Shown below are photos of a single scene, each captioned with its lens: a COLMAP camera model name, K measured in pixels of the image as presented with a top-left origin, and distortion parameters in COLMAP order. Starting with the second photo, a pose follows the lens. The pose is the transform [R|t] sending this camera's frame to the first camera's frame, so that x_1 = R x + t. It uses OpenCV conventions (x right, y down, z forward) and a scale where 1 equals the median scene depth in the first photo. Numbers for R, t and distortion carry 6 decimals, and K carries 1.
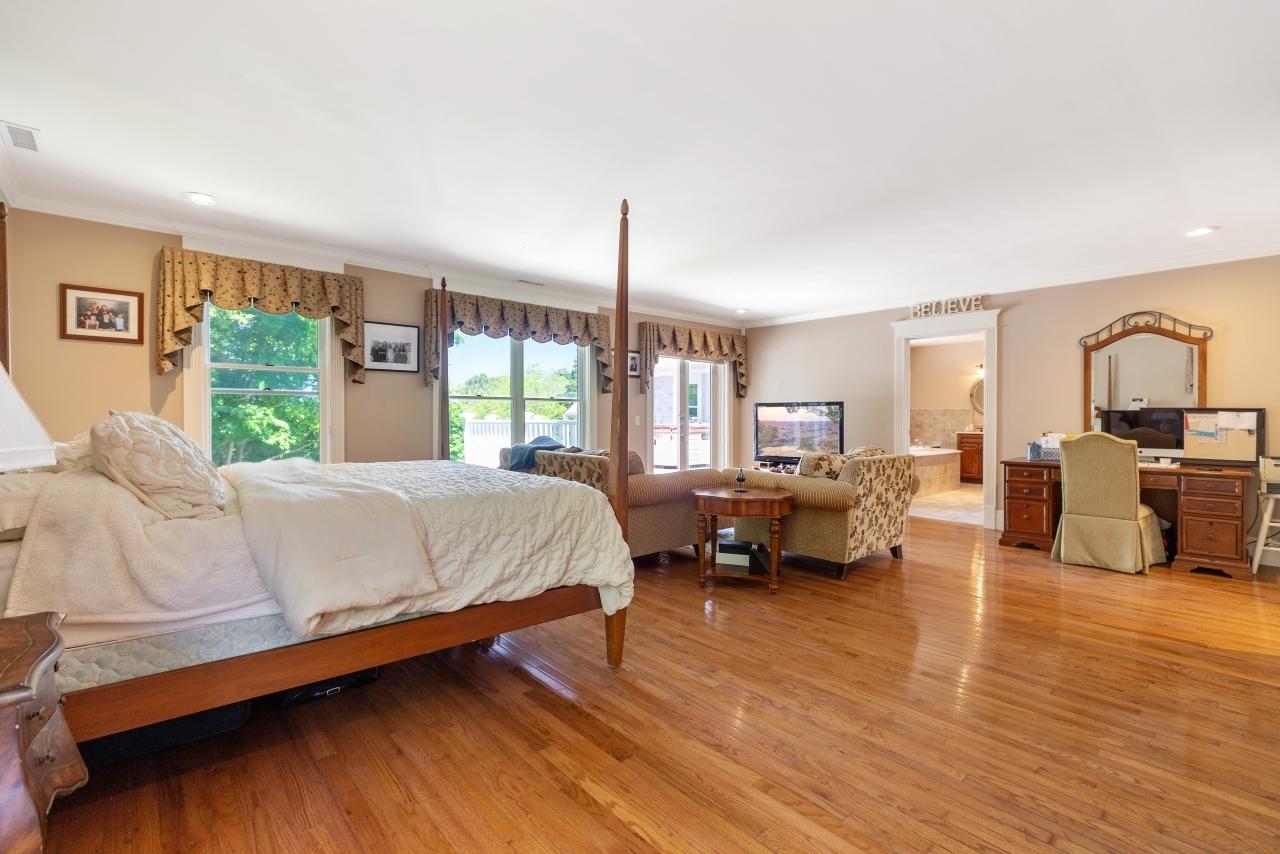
lens RADIAL K [[561.8, 0, 637.3], [0, 561.8, 418.5], [0, 0, 1]] dist [-0.001689, -0.000444]
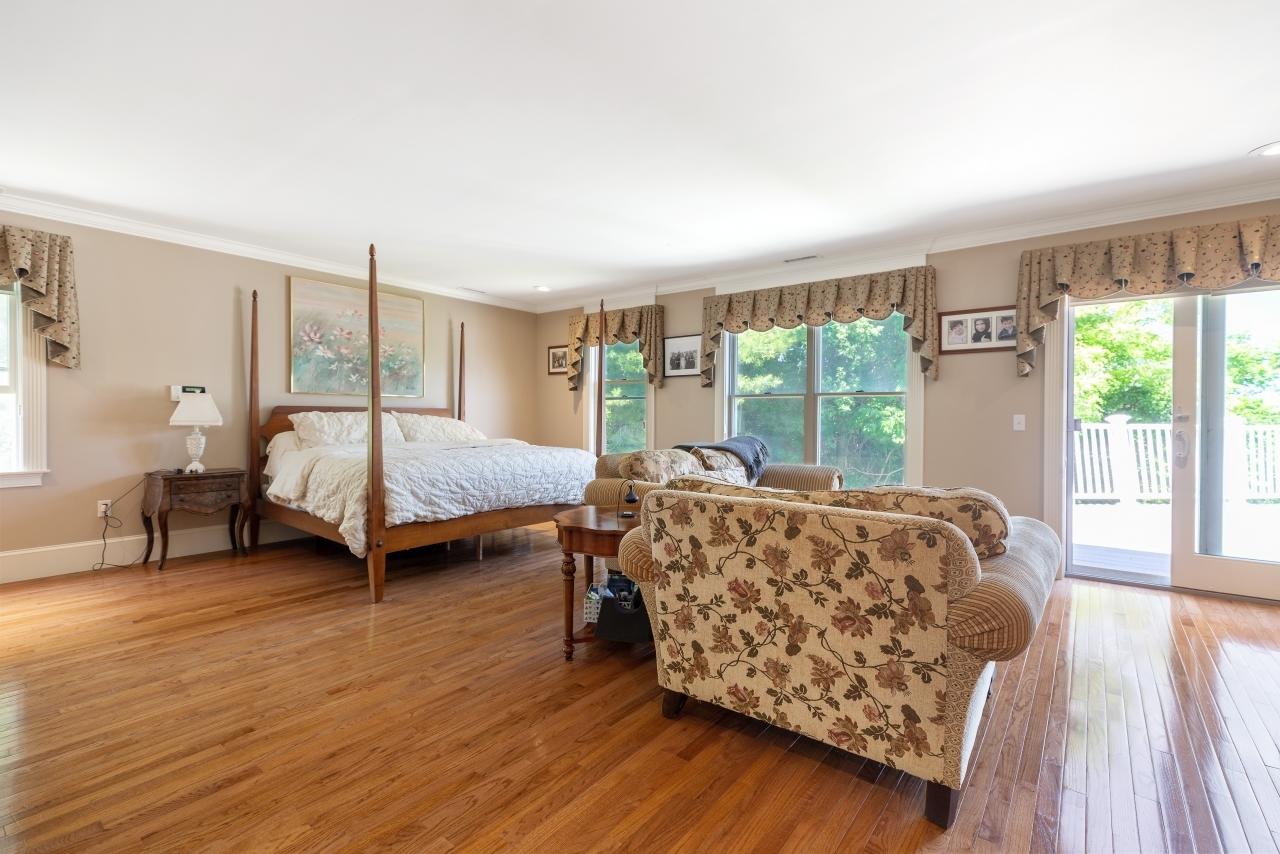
lens RADIAL K [[561.9, 0, 641.1], [0, 561.9, 424.1], [0, 0, 1]] dist [0.025611, 0.000135]
pose [[0.190299, 0.019946, -0.981523, 0.887333], [-0.003520, 0.999801, 0.019634, -0.008528], [0.981720, -0.000281, 0.190332, 0.864290]]
